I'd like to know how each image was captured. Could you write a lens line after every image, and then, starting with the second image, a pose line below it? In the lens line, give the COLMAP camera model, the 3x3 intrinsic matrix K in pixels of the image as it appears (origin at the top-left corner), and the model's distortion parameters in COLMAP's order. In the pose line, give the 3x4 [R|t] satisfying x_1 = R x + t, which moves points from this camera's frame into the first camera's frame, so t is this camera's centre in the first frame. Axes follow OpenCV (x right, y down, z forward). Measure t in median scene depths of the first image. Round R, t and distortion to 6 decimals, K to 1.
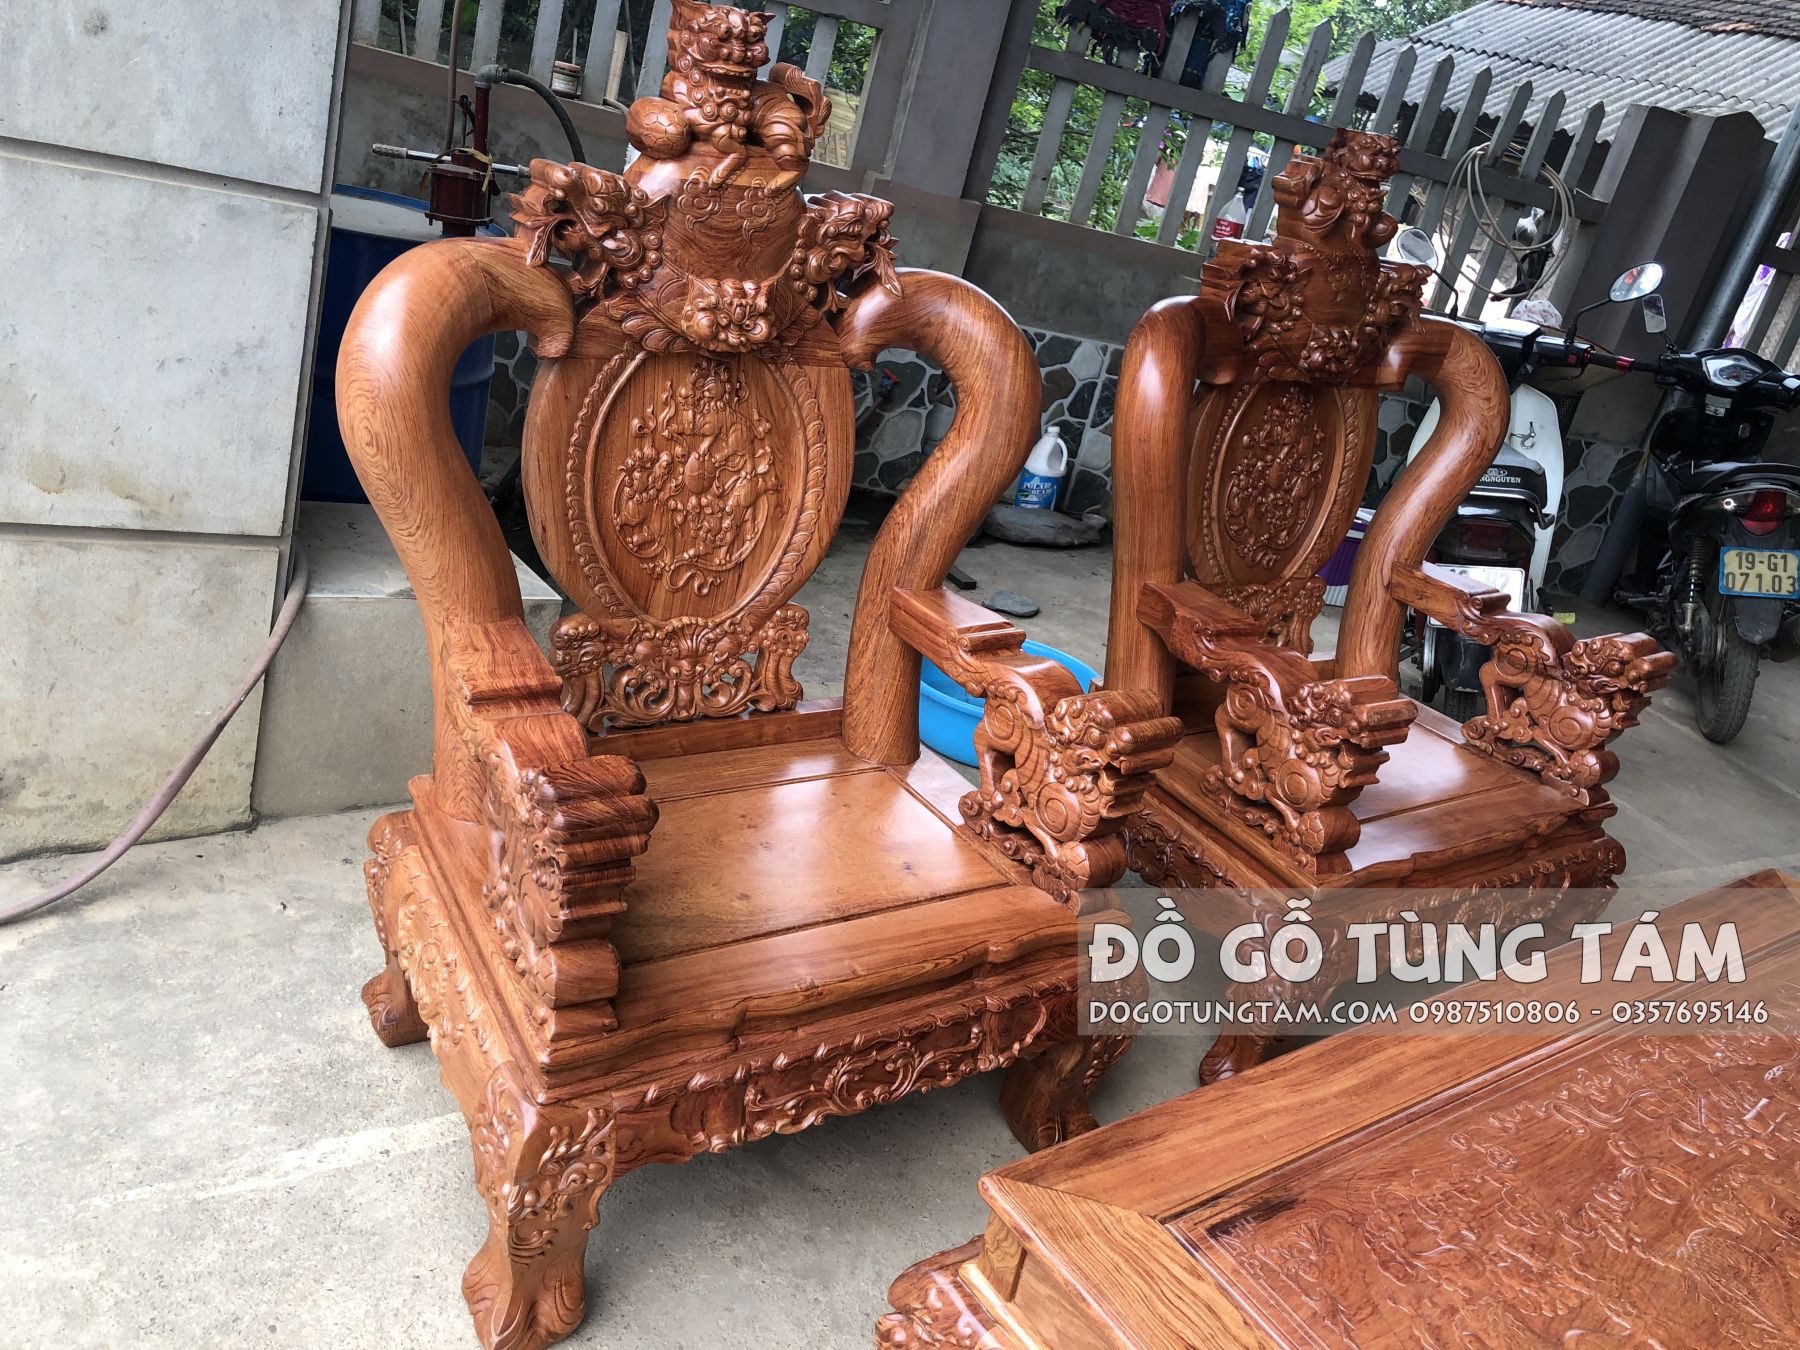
lens RADIAL K [[1466.4, 0, 900.0], [0, 1466.4, 675.0], [0, 0, 1]] dist [0.048498, -0.070776]
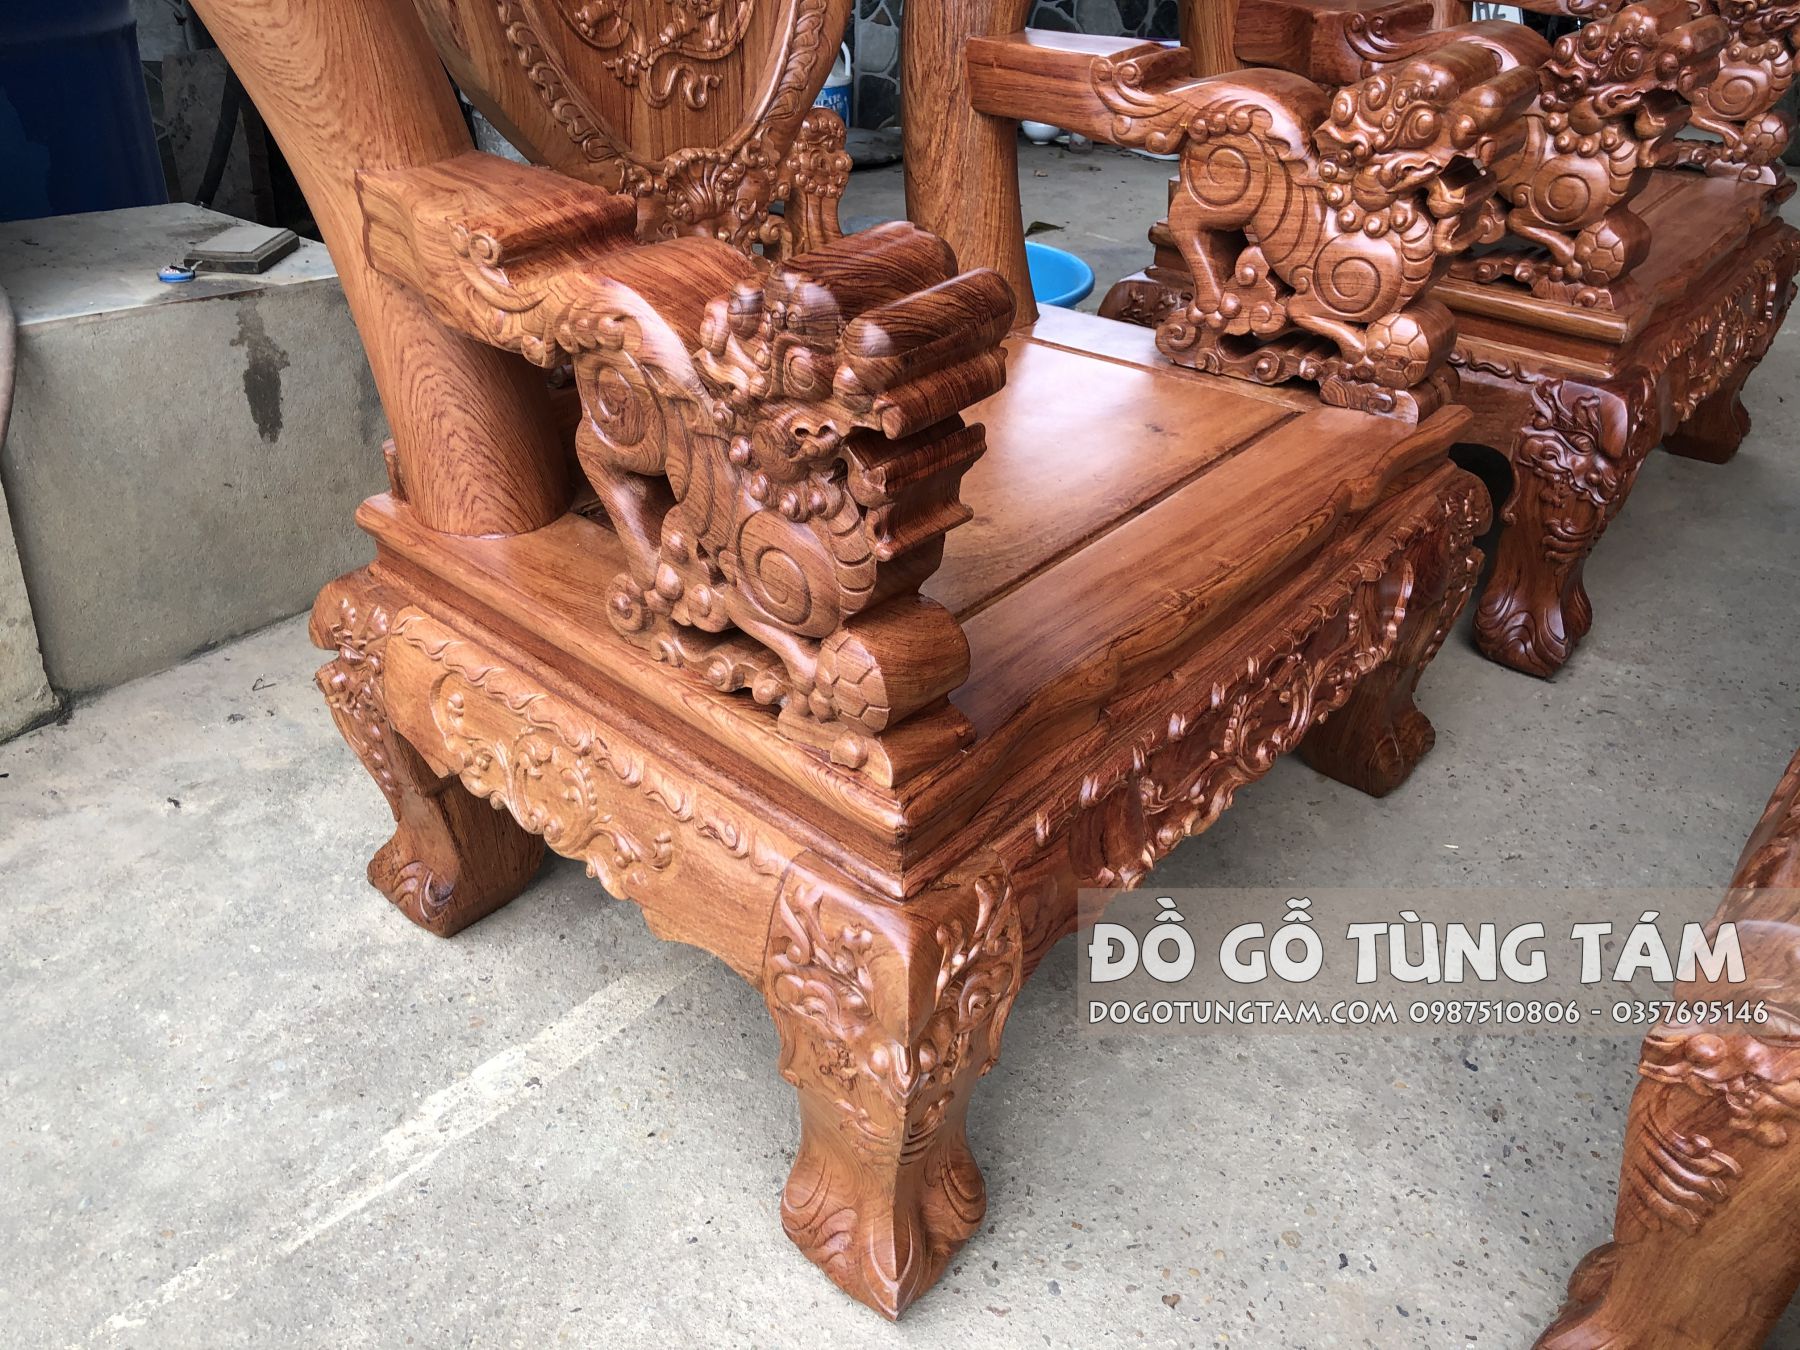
lens RADIAL K [[1482.9, 0, 904.0], [0, 1482.9, 708.4], [0, 0, 1]] dist [-0.000502, 0.003064]
pose [[0.939463, -0.302849, 0.160288, -0.243045], [0.269118, 0.941701, 0.201929, 0.084709], [-0.212097, -0.146568, 0.966195, 0.363086]]
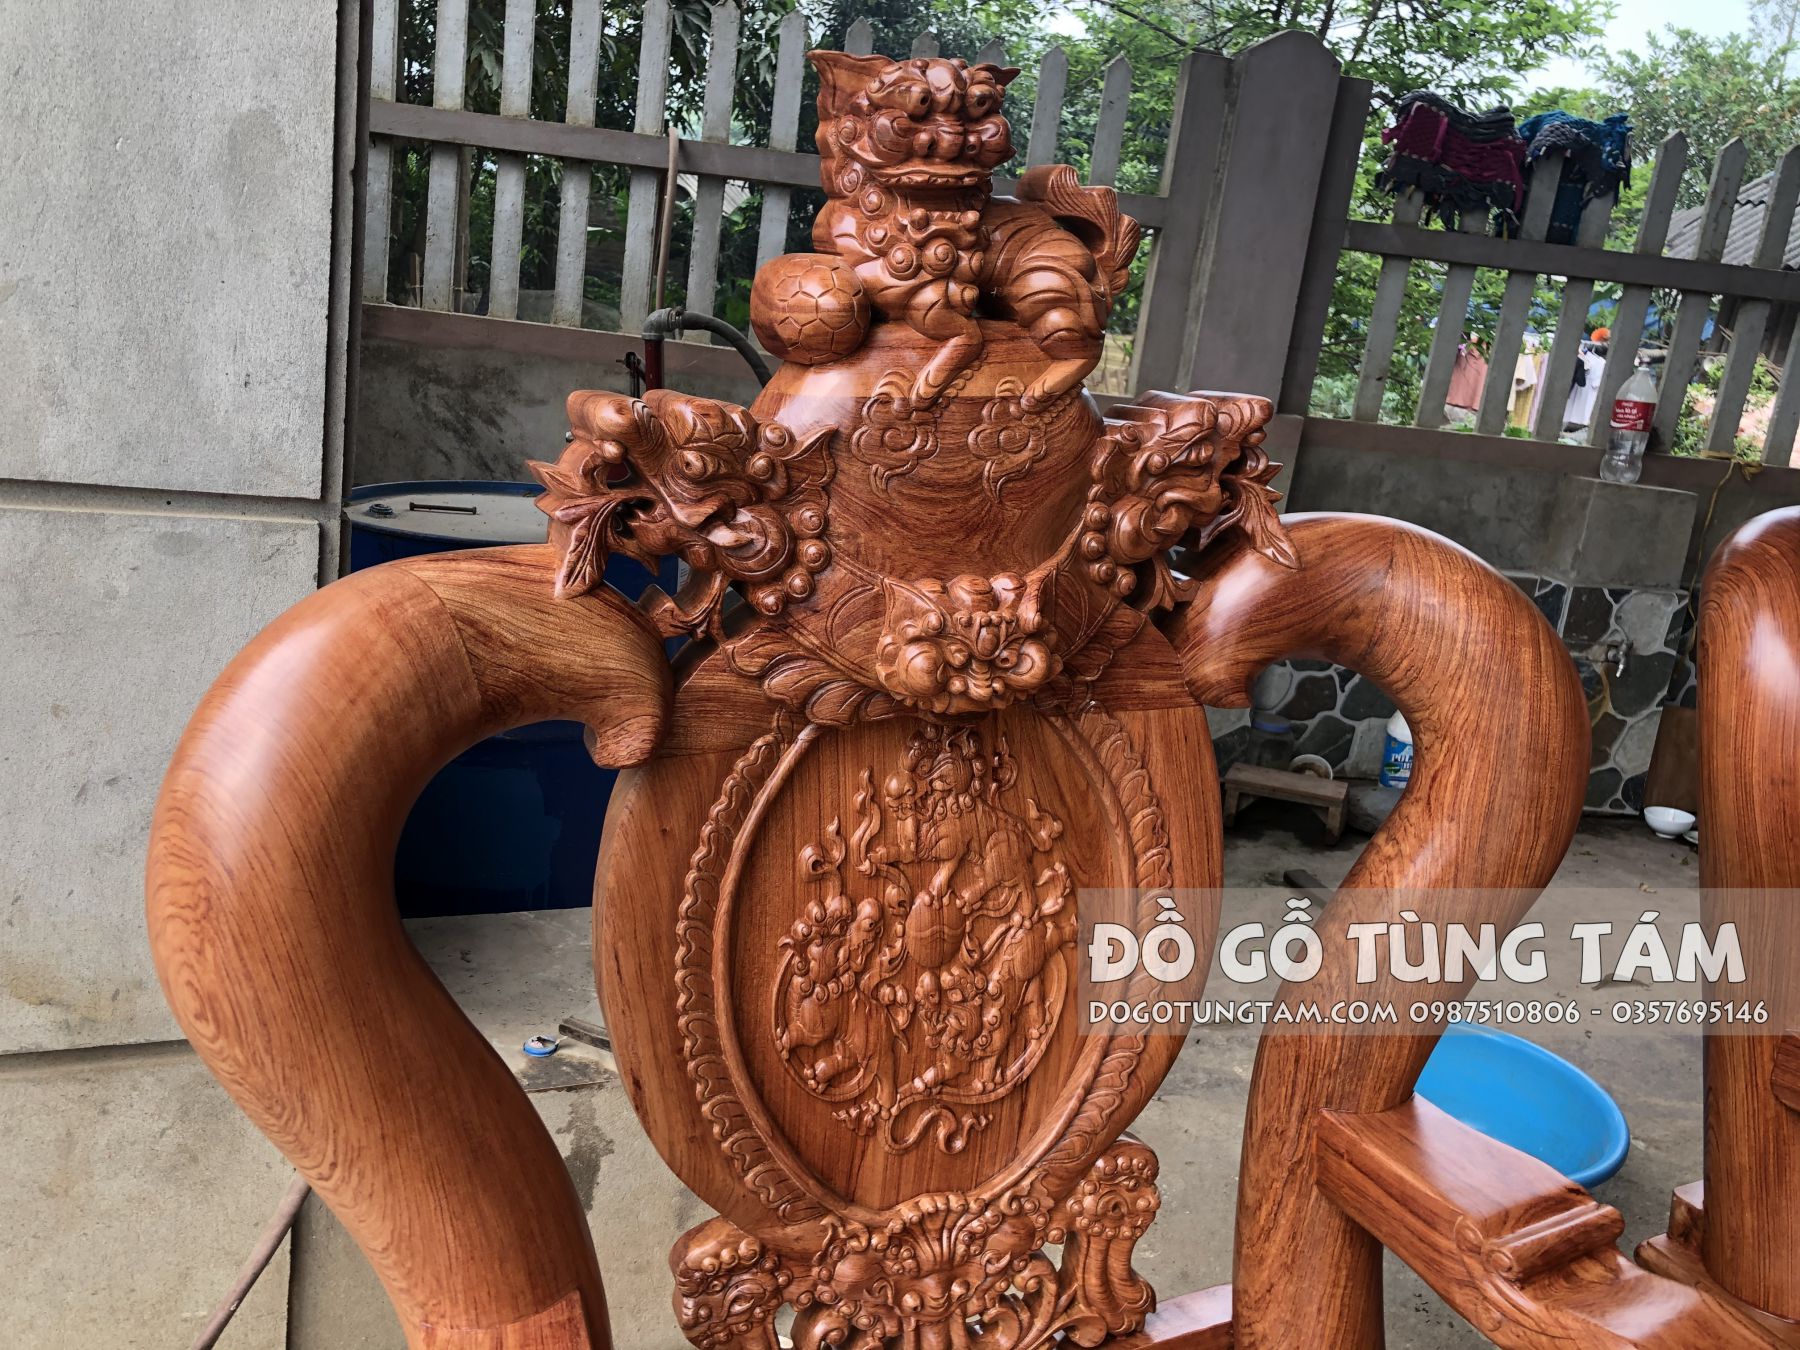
lens RADIAL K [[1466.4, 0, 900.0], [0, 1466.4, 675.0], [0, 0, 1]] dist [0.048498, -0.070776]
pose [[0.978817, -0.083758, -0.186818, -0.043132], [0.052515, 0.984673, -0.166318, -0.143568], [0.197885, 0.152985, 0.968213, 0.481732]]
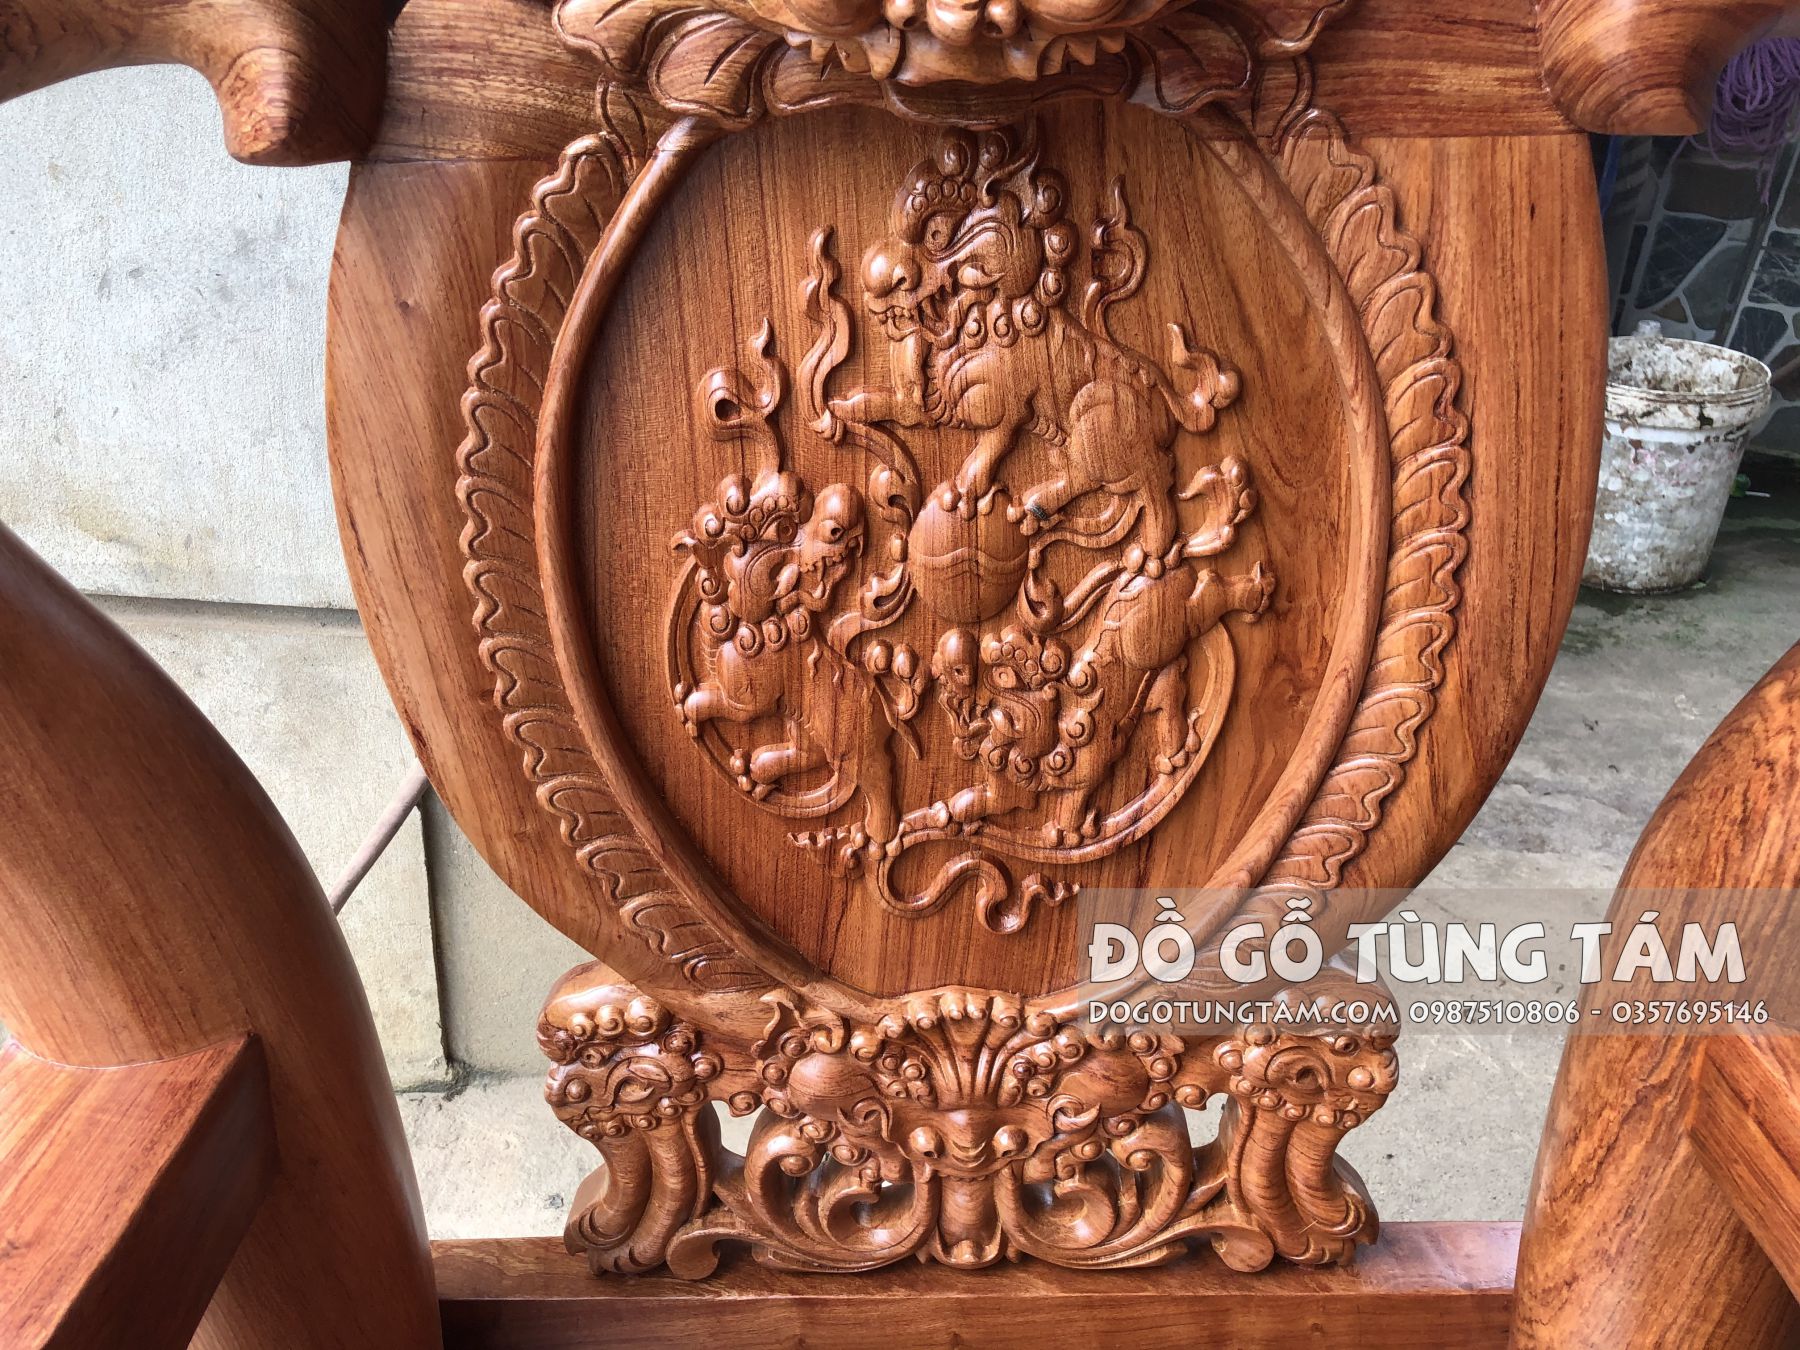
lens RADIAL K [[1460.4, 0, 903.2], [0, 1460.4, 668.1], [0, 0, 1]] dist [0.058163, -0.074778]
pose [[0.829722, 0.089918, -0.550887, 0.014529], [-0.070183, 0.995913, 0.056851, -0.133689], [0.553748, -0.008508, 0.832641, 0.768473]]
